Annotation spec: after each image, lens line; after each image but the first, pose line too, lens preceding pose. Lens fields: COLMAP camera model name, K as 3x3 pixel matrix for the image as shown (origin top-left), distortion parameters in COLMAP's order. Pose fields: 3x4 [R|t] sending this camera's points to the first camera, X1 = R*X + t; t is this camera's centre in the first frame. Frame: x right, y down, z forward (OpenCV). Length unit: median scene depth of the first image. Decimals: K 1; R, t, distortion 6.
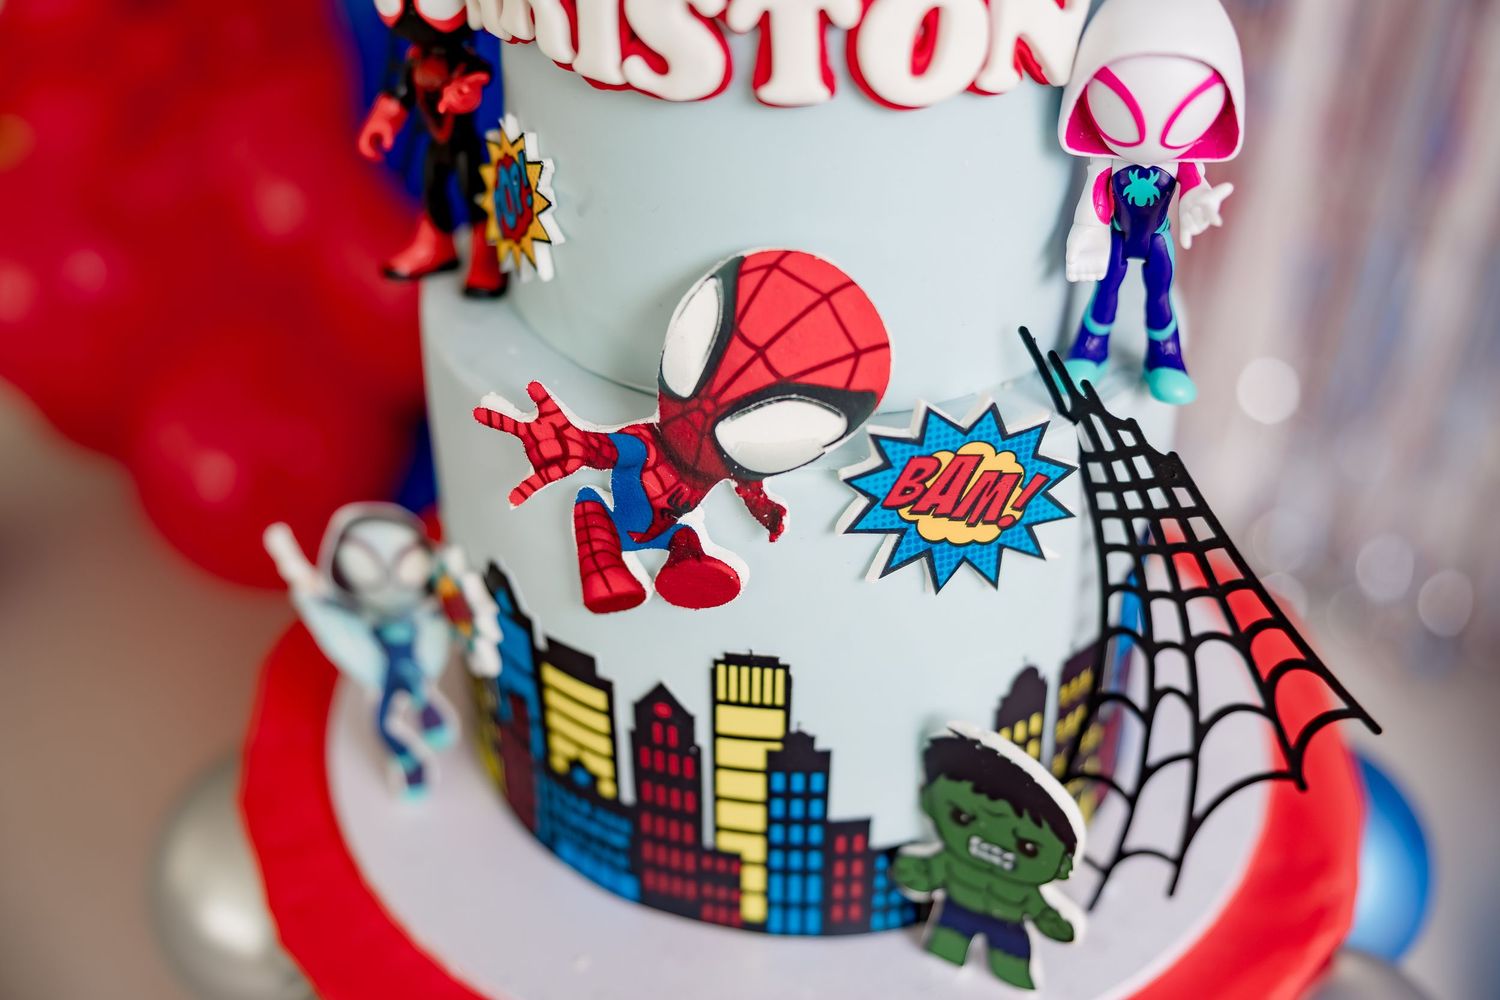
lens RADIAL K [[1659.8, 0, 756.7], [0, 1659.8, 489.6], [0, 0, 1]] dist [-0.021299, 0.000000]
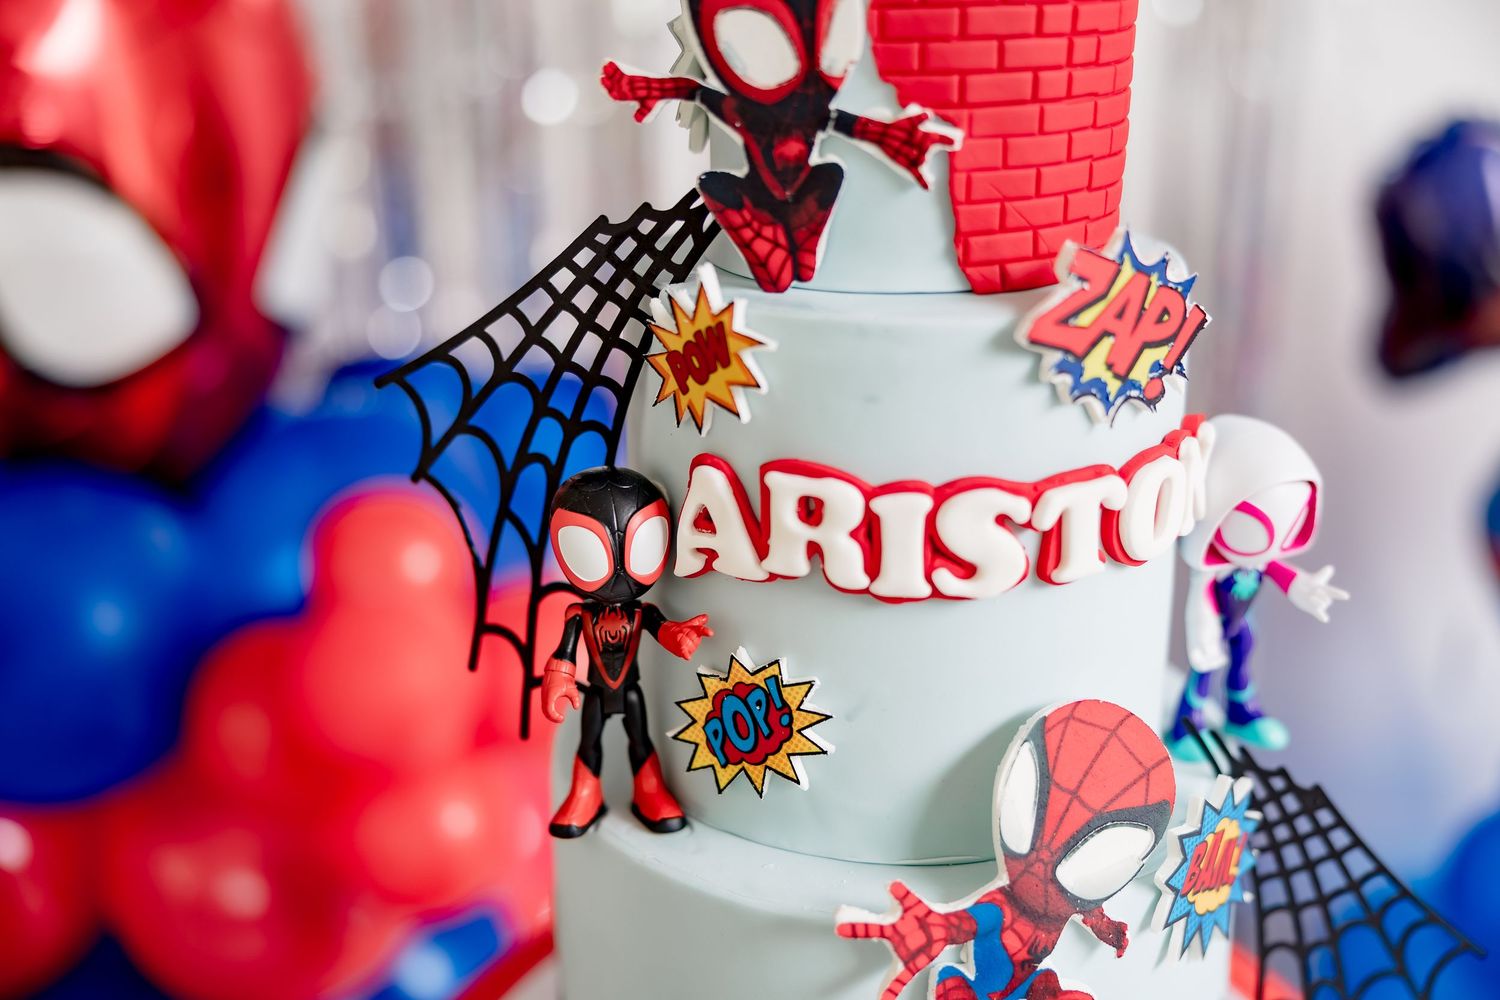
lens RADIAL K [[1659.8, 0, 749.9], [0, 1659.8, 494.1], [0, 0, 1]] dist [-0.021299, 0.000000]
pose [[0.854668, -0.184993, 0.485098, -0.647739], [0.294139, 0.942476, -0.158814, -0.149749], [-0.427814, 0.278420, 0.859917, 0.058535]]
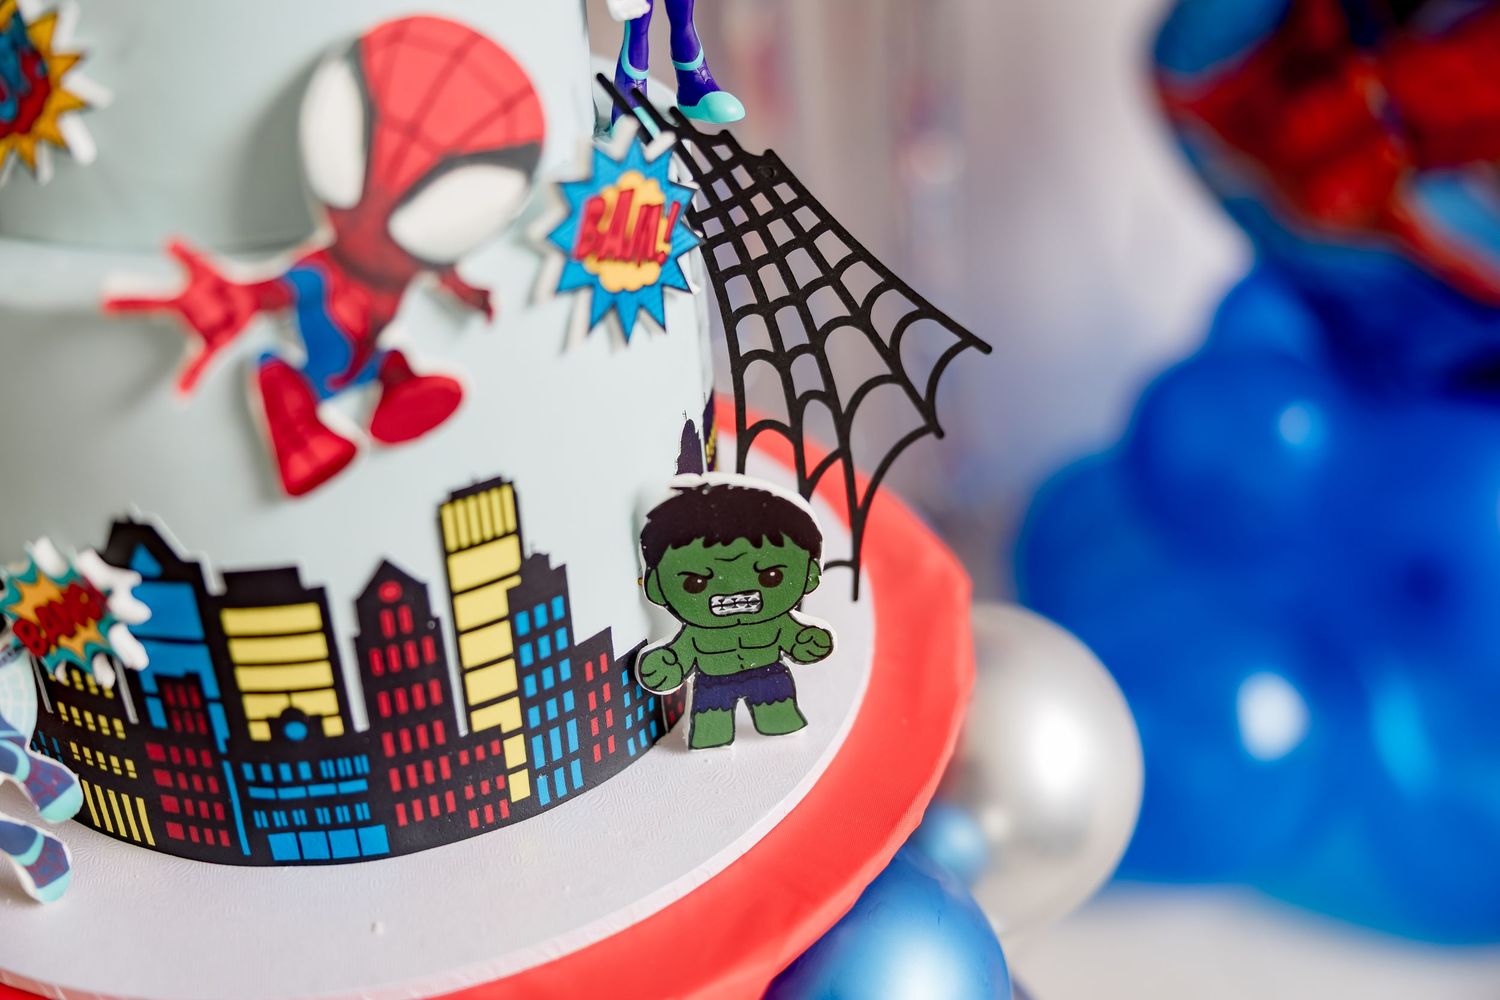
lens RADIAL K [[1659.8, 0, 751.5], [0, 1659.8, 485.0], [0, 0, 1]] dist [-0.021299, 0.000000]
pose [[0.772008, -0.341072, 0.536352, -0.381163], [0.378498, 0.924595, 0.043162, 0.120580], [-0.510630, 0.169686, 0.842890, 0.151460]]
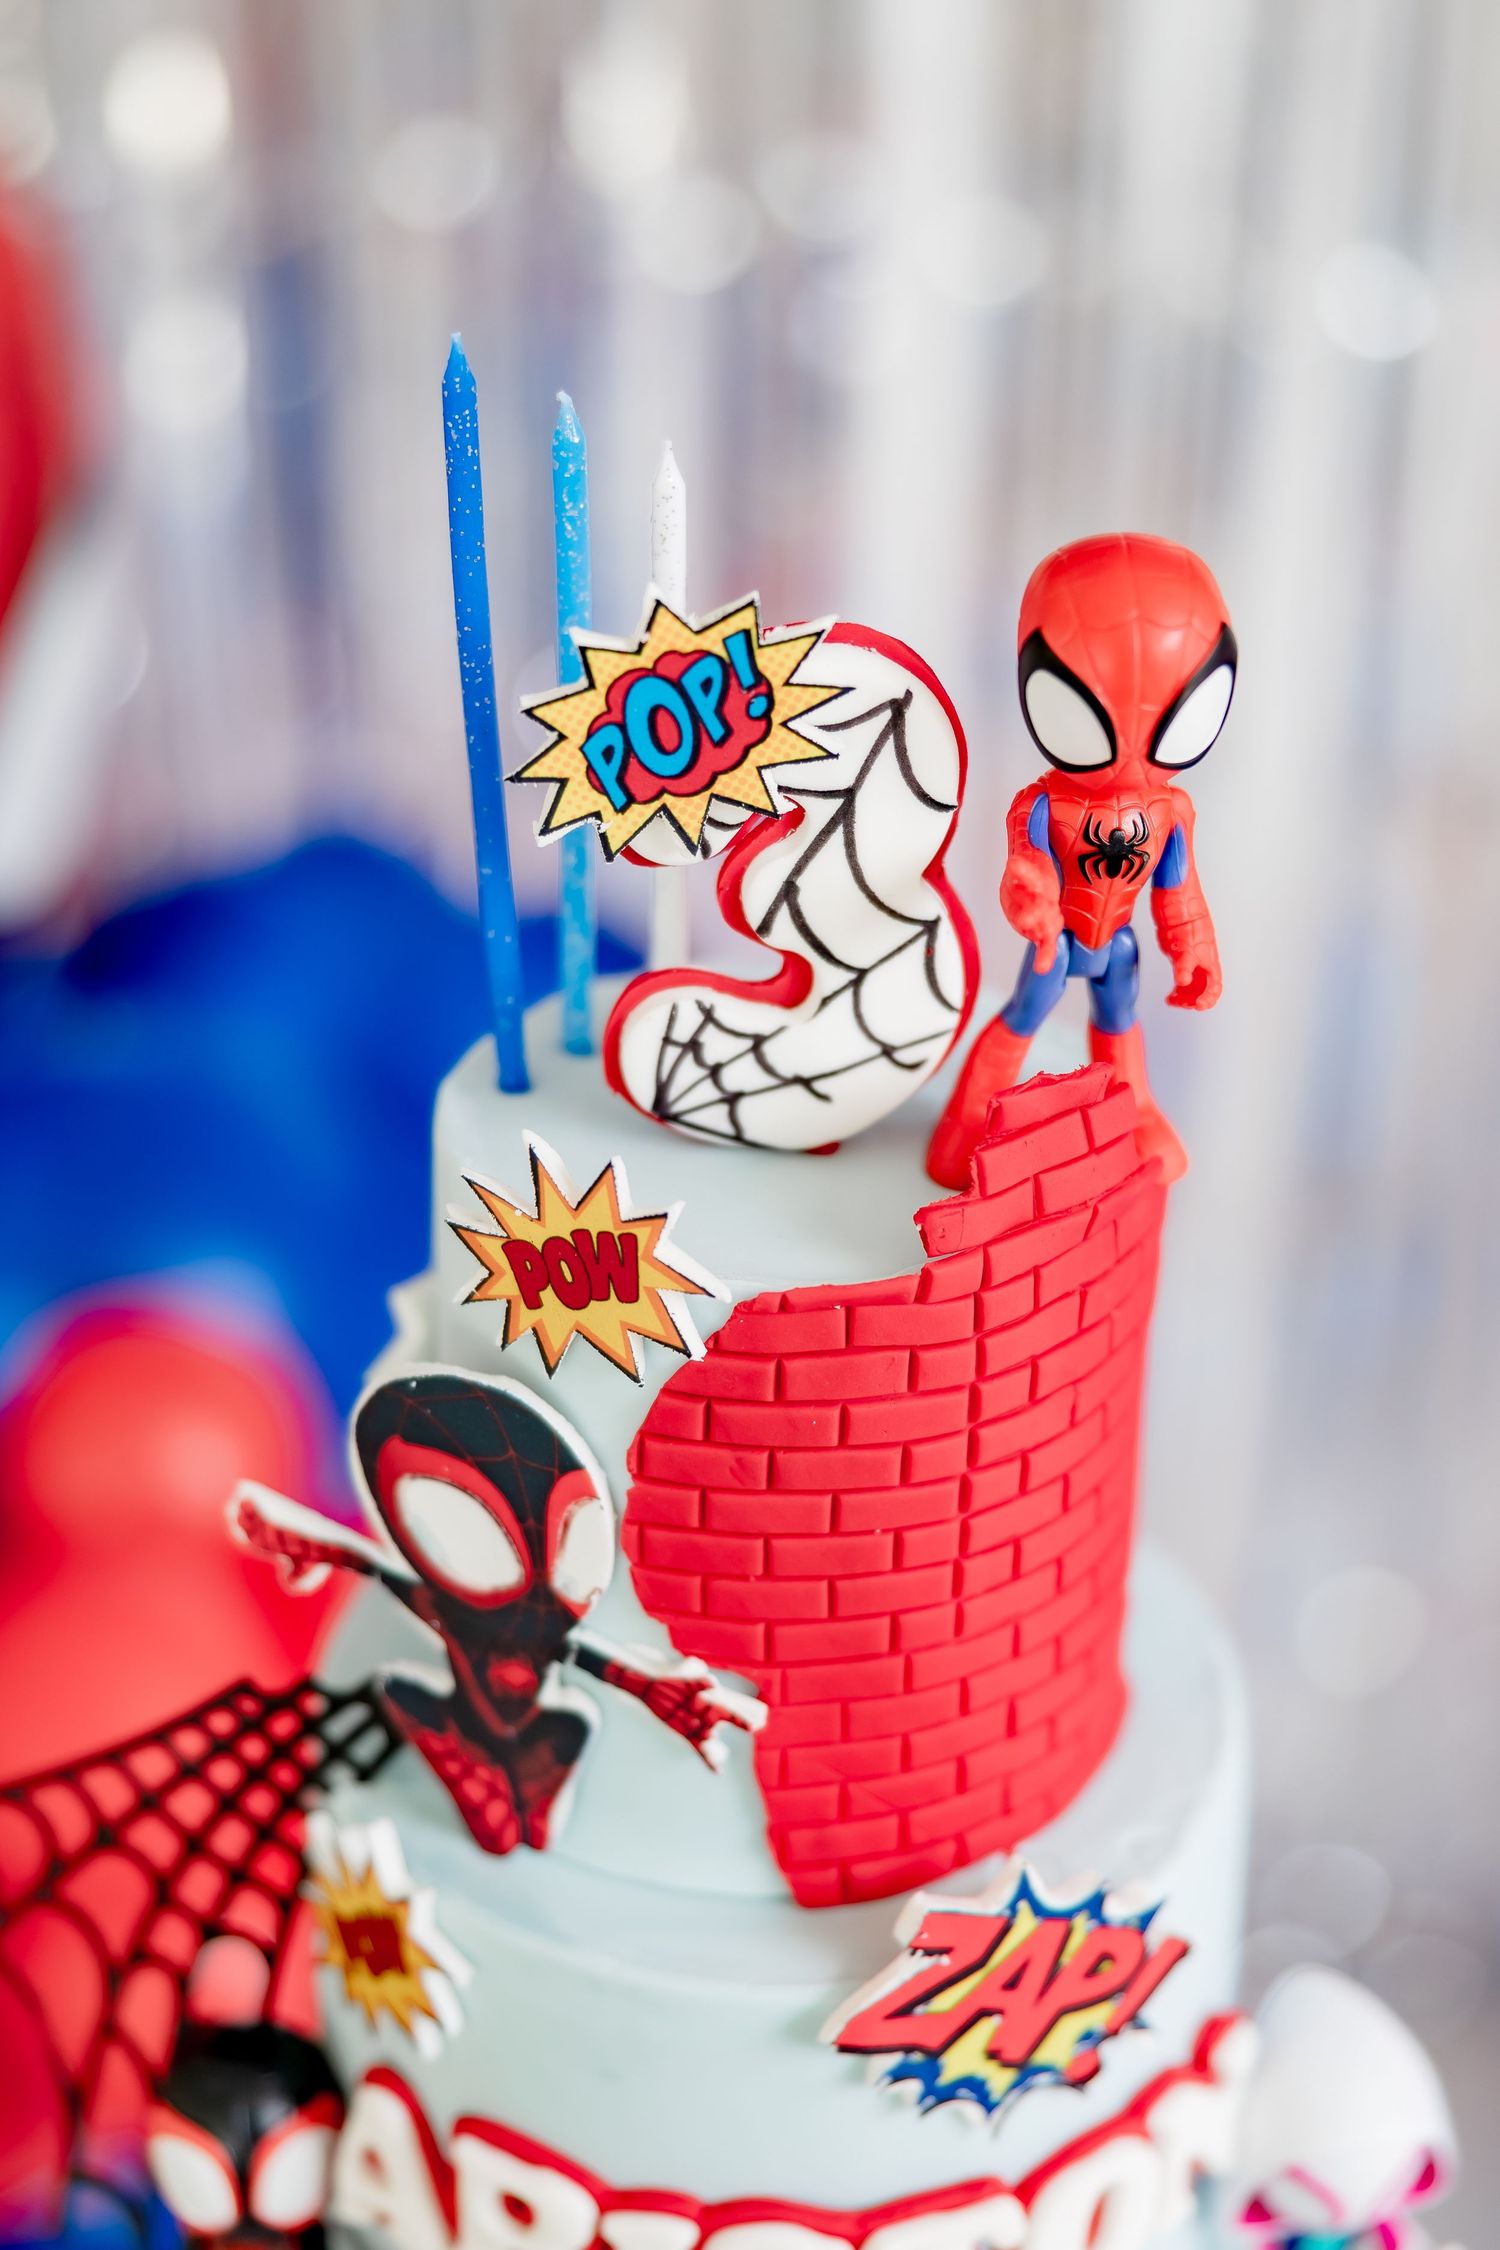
lens RADIAL K [[4021.9, 0, 750.7], [0, 4021.9, 1119.5], [0, 0, 1]] dist [0.051027, 0.000000]
pose [[0.923406, -0.183395, 0.337177, -0.498446], [0.208378, 0.977265, -0.039126, -0.627467], [-0.322336, 0.106389, 0.940628, -0.650853]]
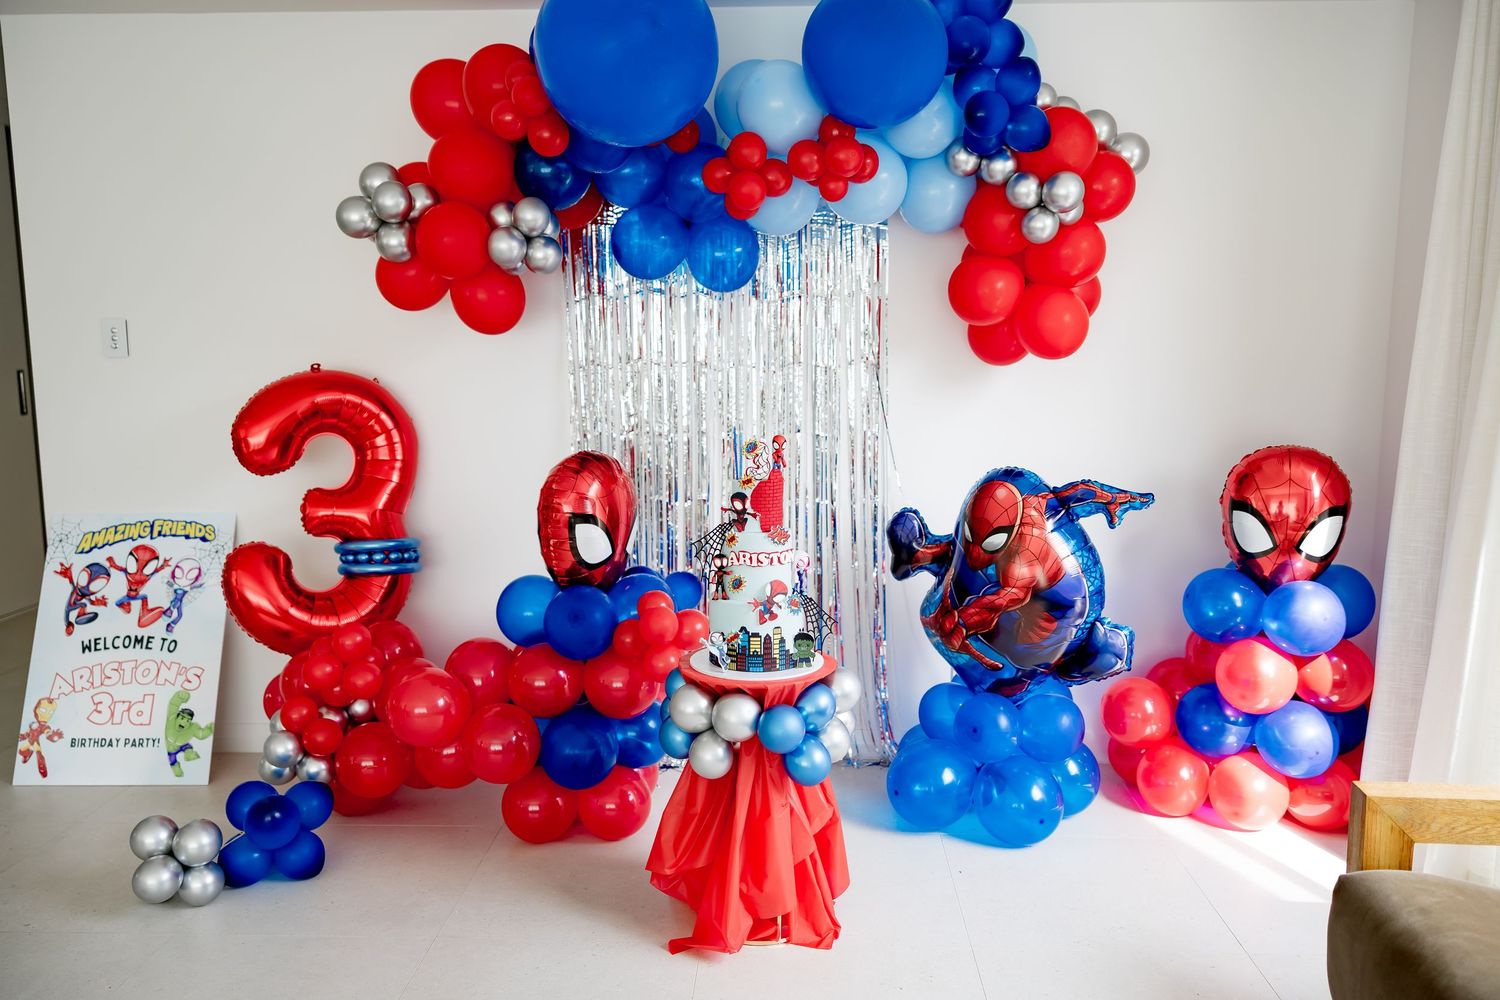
lens RADIAL K [[1033.6, 0, 765.0], [0, 1033.6, 452.0], [0, 0, 1]] dist [-0.049149, -0.000359]
pose [[0.838075, -0.044892, 0.543705, -3.044516], [0.303557, 0.866456, -0.396367, 1.470757], [-0.453303, 0.497230, 0.739783, -3.547721]]
